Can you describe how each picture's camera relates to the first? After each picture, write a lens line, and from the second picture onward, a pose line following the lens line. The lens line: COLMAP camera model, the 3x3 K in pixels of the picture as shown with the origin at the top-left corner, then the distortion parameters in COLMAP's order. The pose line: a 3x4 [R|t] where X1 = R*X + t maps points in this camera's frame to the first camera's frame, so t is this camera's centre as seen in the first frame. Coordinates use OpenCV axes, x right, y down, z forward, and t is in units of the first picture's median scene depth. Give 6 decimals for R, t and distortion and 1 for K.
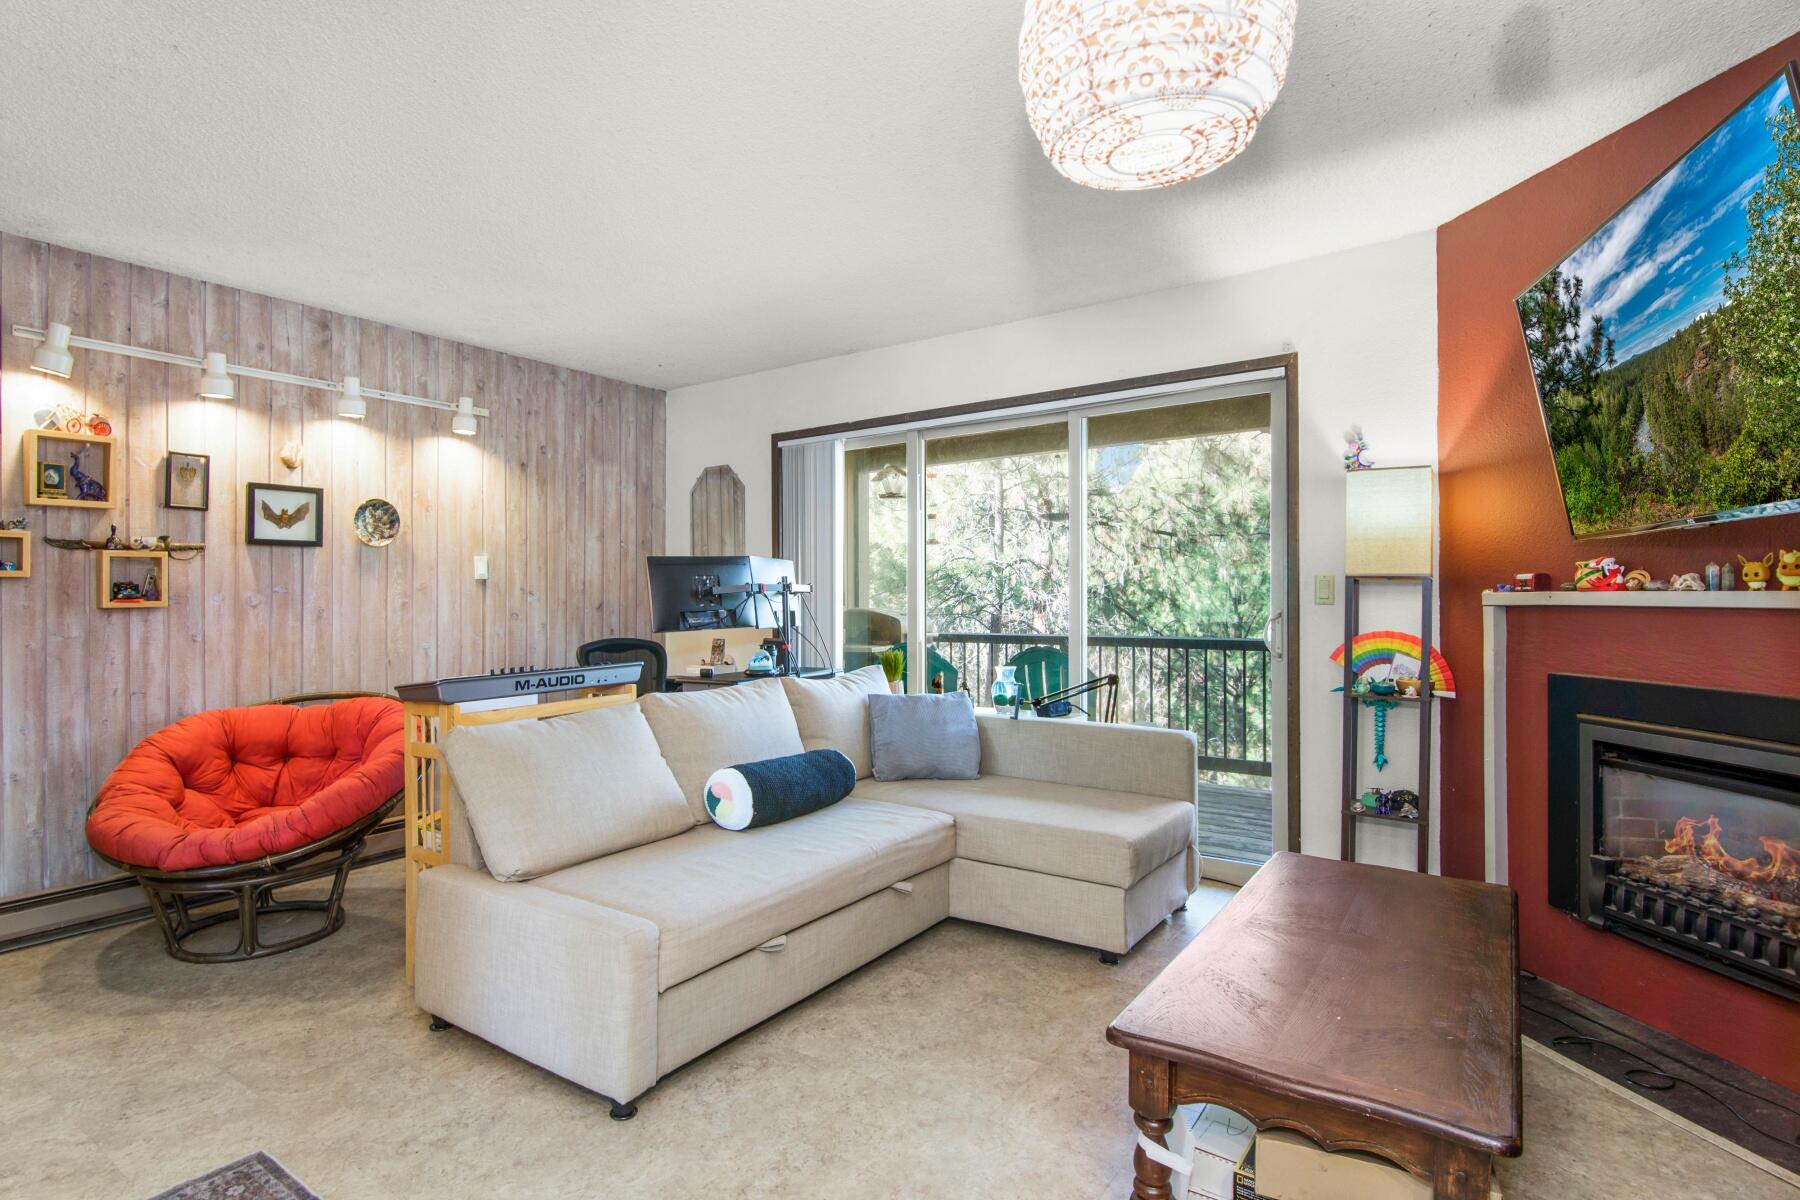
lens RADIAL K [[921.3, 0, 771.2], [0, 921.3, 593.0], [0, 0, 1]] dist [0.023929, 0.000853]
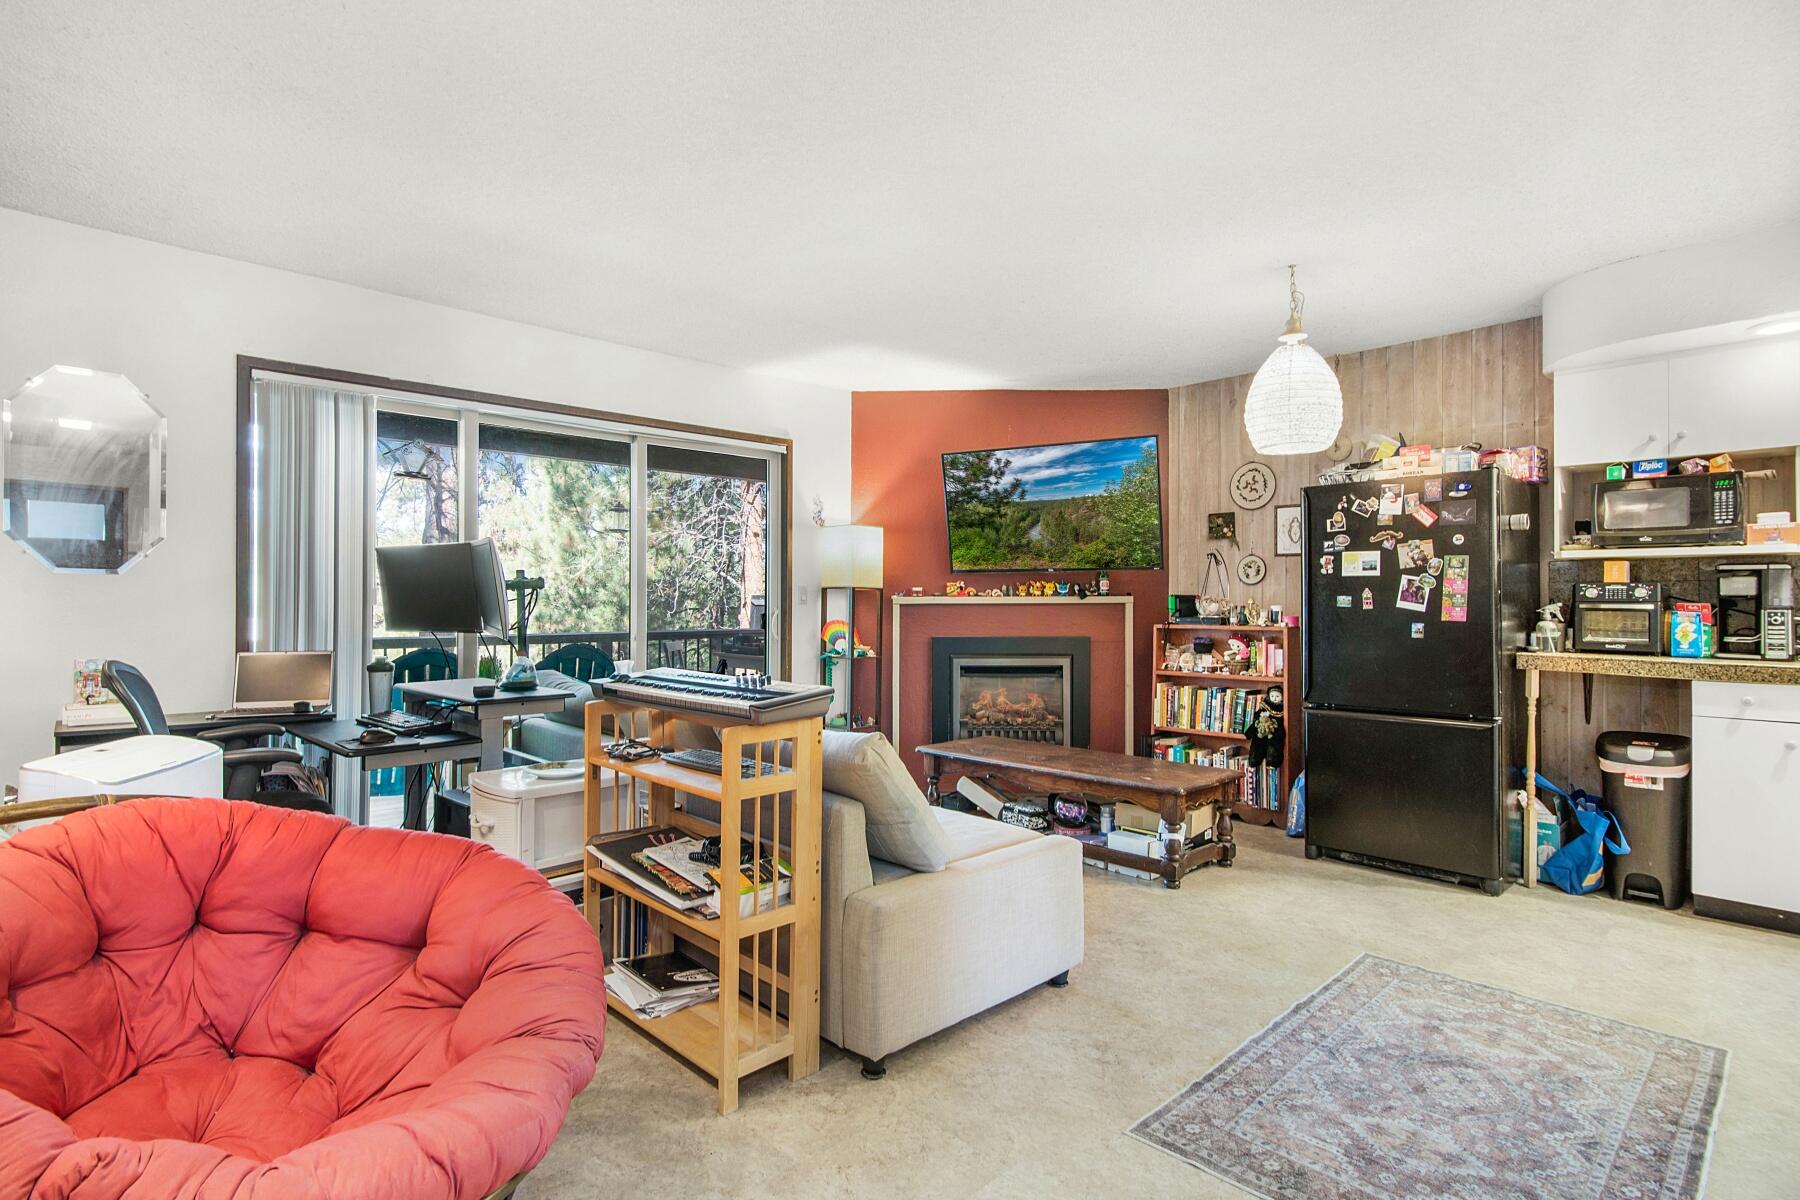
lens RADIAL K [[893.1, 0, 898.6], [0, 893.1, 589.2], [0, 0, 1]] dist [0.023173, -0.000066]
pose [[0.136488, 0.026332, 0.990292, -0.778436], [-0.000690, 0.999649, -0.026486, 0.023979], [-0.990642, 0.002931, 0.136458, 0.560937]]
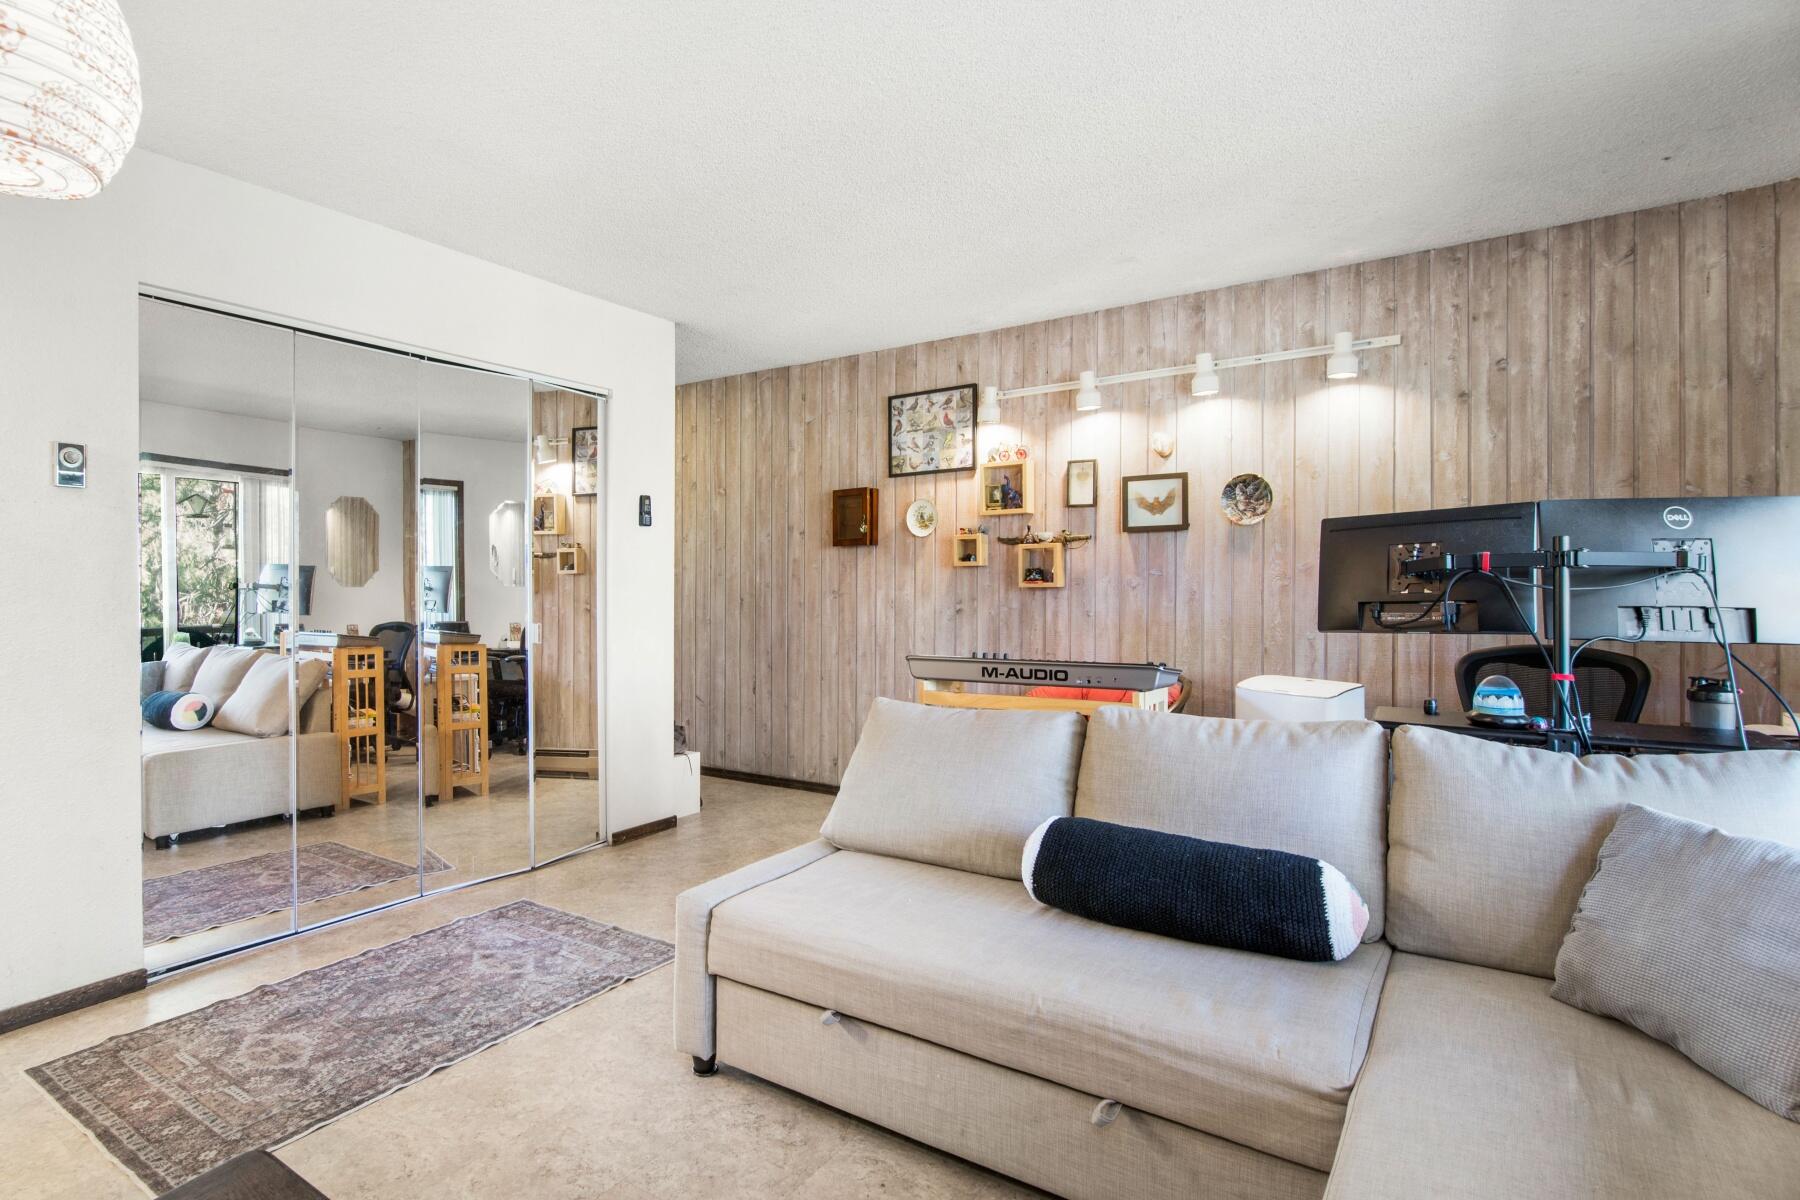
lens RADIAL K [[893.1, 0, 898.6], [0, 893.1, 589.2], [0, 0, 1]] dist [0.023173, -0.000066]
pose [[0.102202, 0.010518, -0.994708, 0.470273], [0.006315, 0.999917, 0.011222, 0.002445], [0.994744, -0.007429, 0.102128, 0.598639]]
